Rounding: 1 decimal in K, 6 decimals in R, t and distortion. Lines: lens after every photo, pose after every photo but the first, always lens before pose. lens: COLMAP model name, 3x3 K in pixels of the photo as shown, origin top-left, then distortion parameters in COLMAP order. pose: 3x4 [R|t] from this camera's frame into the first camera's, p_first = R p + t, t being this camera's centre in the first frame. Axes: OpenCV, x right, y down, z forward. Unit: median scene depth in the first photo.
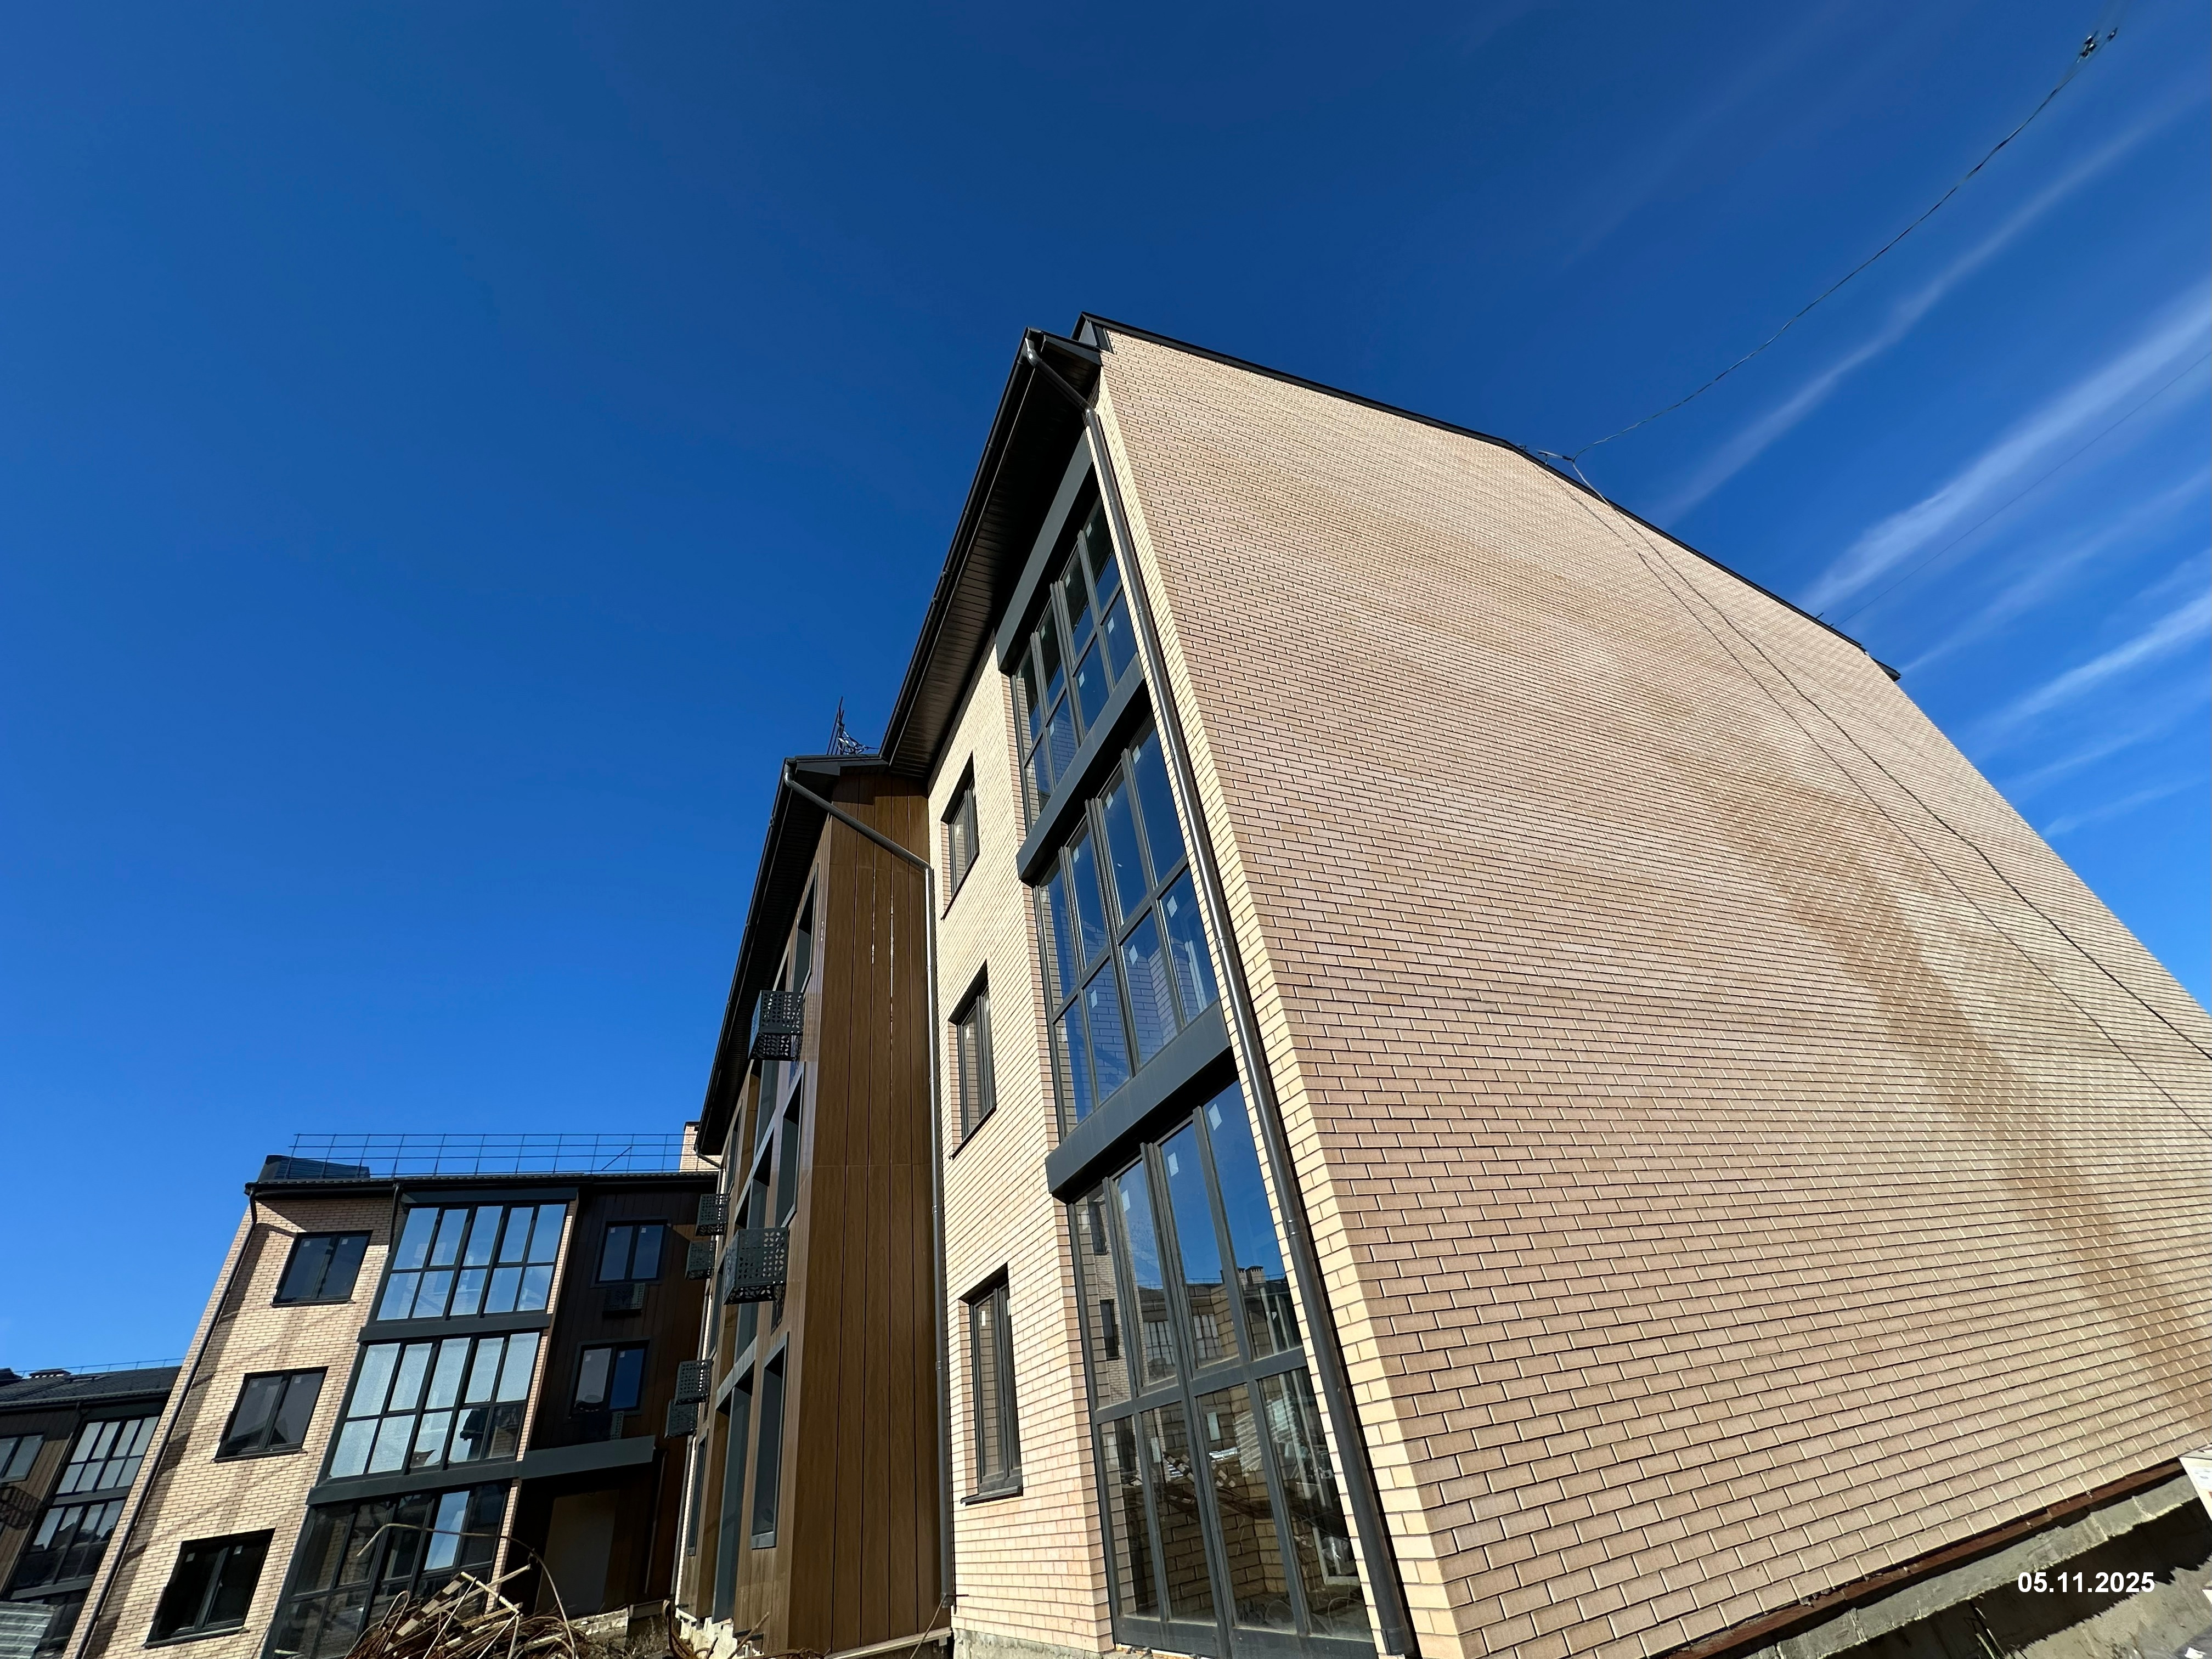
lens RADIAL K [[885.2, 0, 1106.0], [0, 885.2, 829.5], [0, 0, 1]] dist [-0.000747, 0.000352]
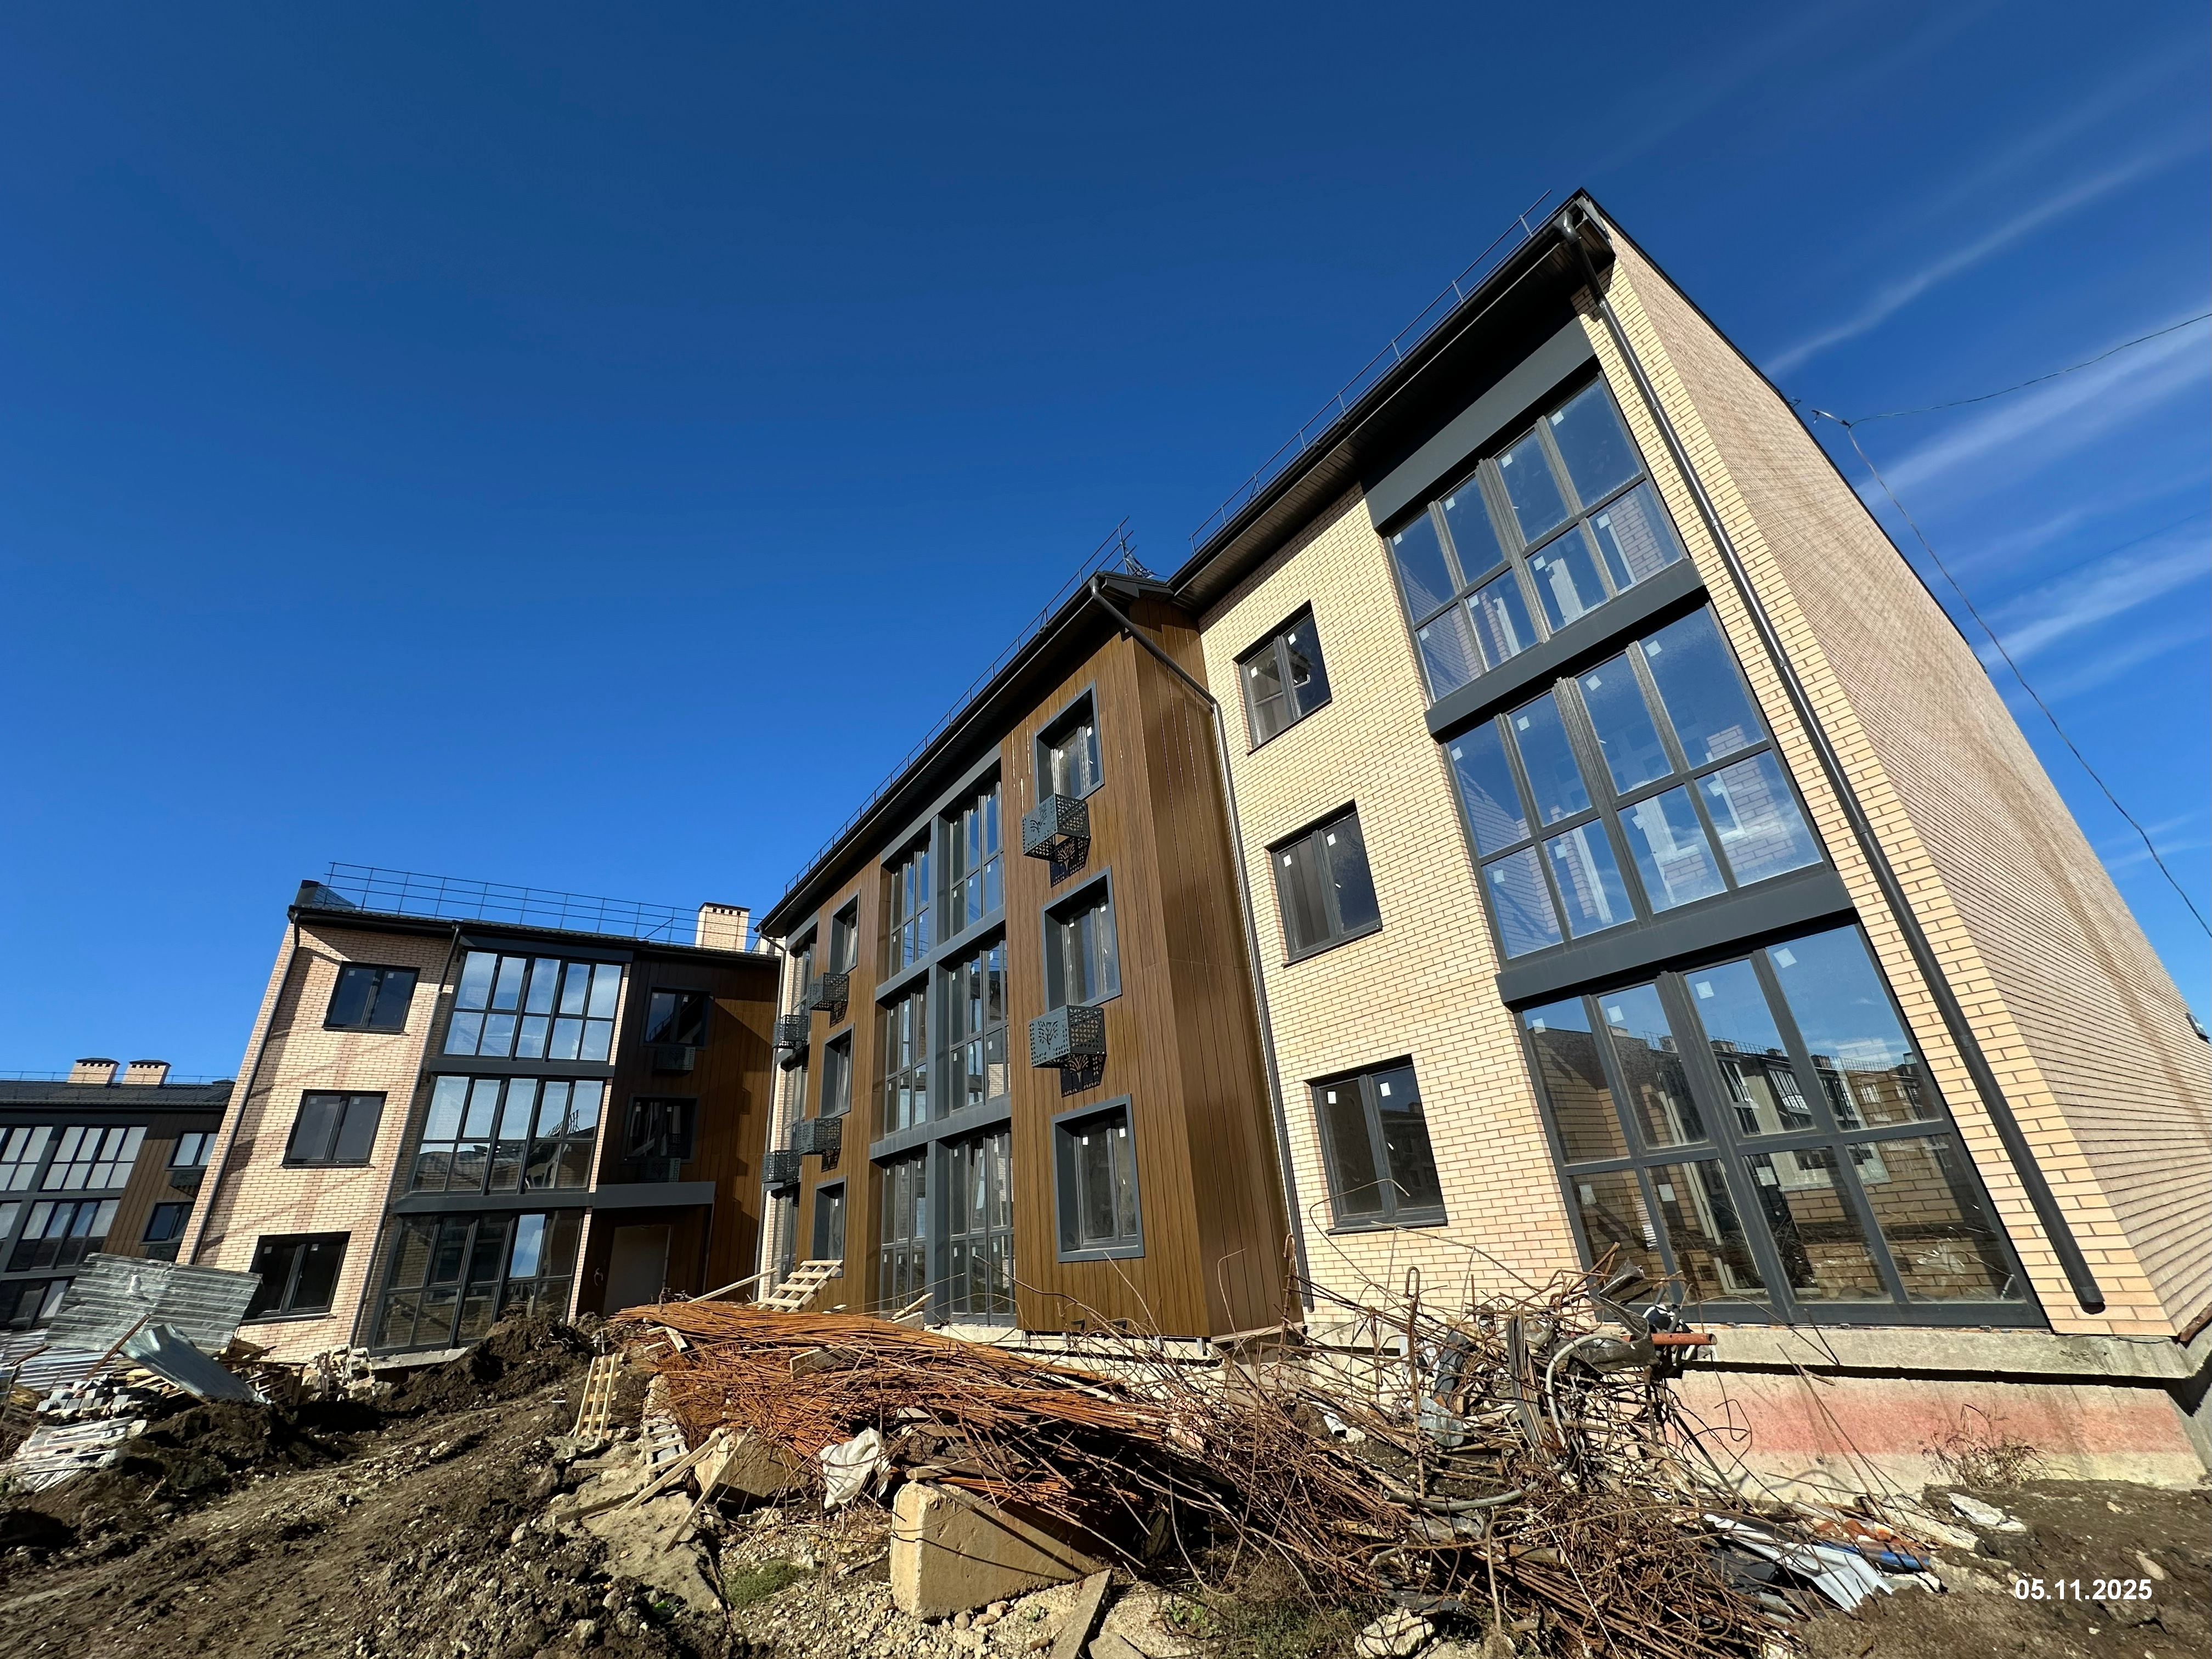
lens RADIAL K [[885.2, 0, 1106.0], [0, 885.2, 829.5], [0, 0, 1]] dist [-0.000747, 0.000352]
pose [[0.979534, 0.140800, 0.143835, -0.286032], [-0.163113, 0.973970, 0.157404, 0.028973], [-0.117928, -0.177644, 0.977003, -0.024635]]
